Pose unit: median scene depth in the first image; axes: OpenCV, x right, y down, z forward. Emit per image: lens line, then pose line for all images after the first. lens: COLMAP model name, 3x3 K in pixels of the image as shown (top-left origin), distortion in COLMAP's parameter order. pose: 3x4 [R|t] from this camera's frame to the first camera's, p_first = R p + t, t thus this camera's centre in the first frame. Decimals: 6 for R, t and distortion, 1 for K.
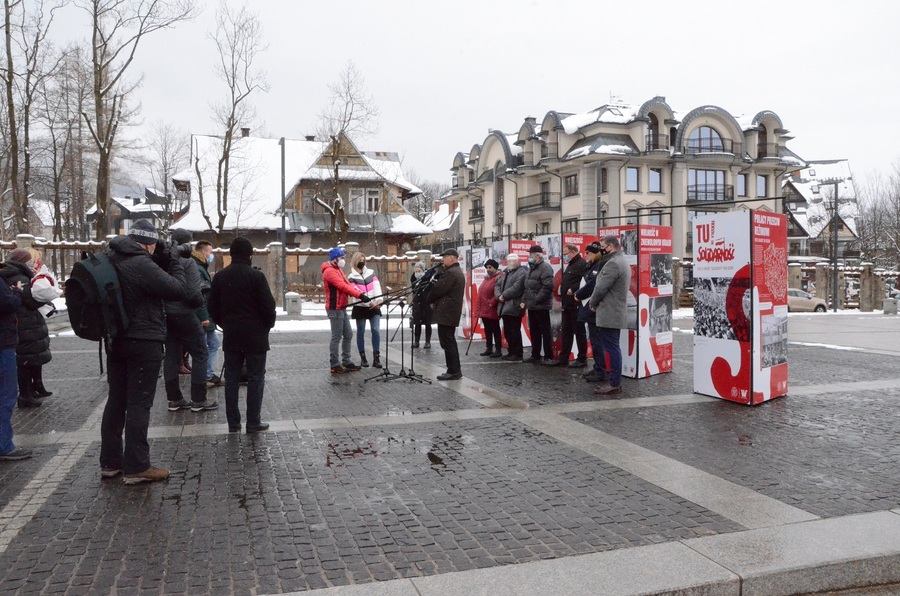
lens RADIAL K [[787.7, 0, 450.0], [0, 787.7, 298.0], [0, 0, 1]] dist [-0.131658, 0.222974]
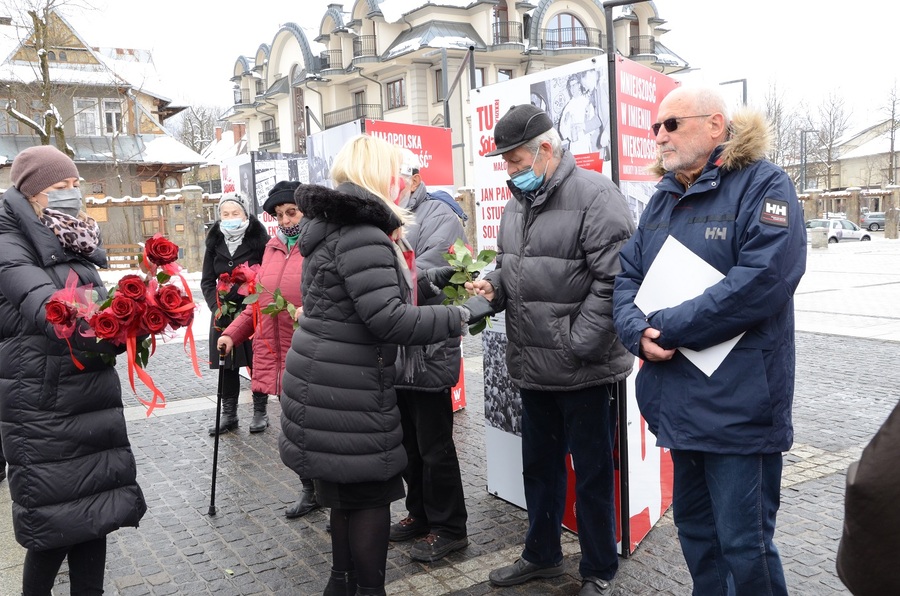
lens RADIAL K [[869.4, 0, 450.0], [0, 869.4, 298.0], [0, 0, 1]] dist [-0.095614, 0.277511]
pose [[0.972092, -0.060202, 0.226746, 0.008004], [0.044972, 0.996408, 0.071750, -0.007935], [-0.230251, -0.059550, 0.971308, 0.211754]]
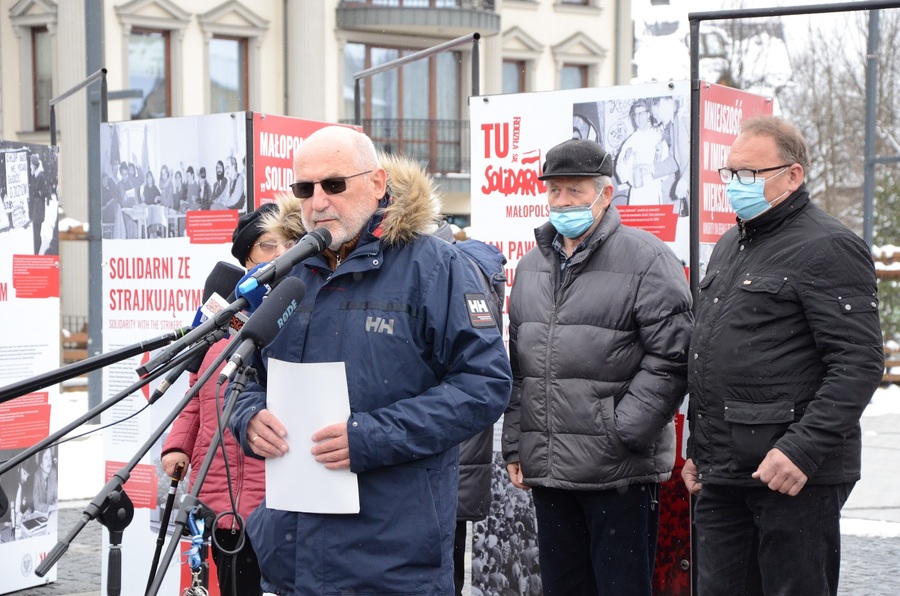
lens RADIAL K [[2650.3, 0, 450.0], [0, 2650.3, 298.0], [0, 0, 1]] dist [0.886518, 1.102904]
pose [[0.917363, 0.003719, 0.398034, -0.048948], [0.002921, 0.999867, -0.016073, -0.005387], [-0.398041, 0.015908, 0.917230, 0.120619]]
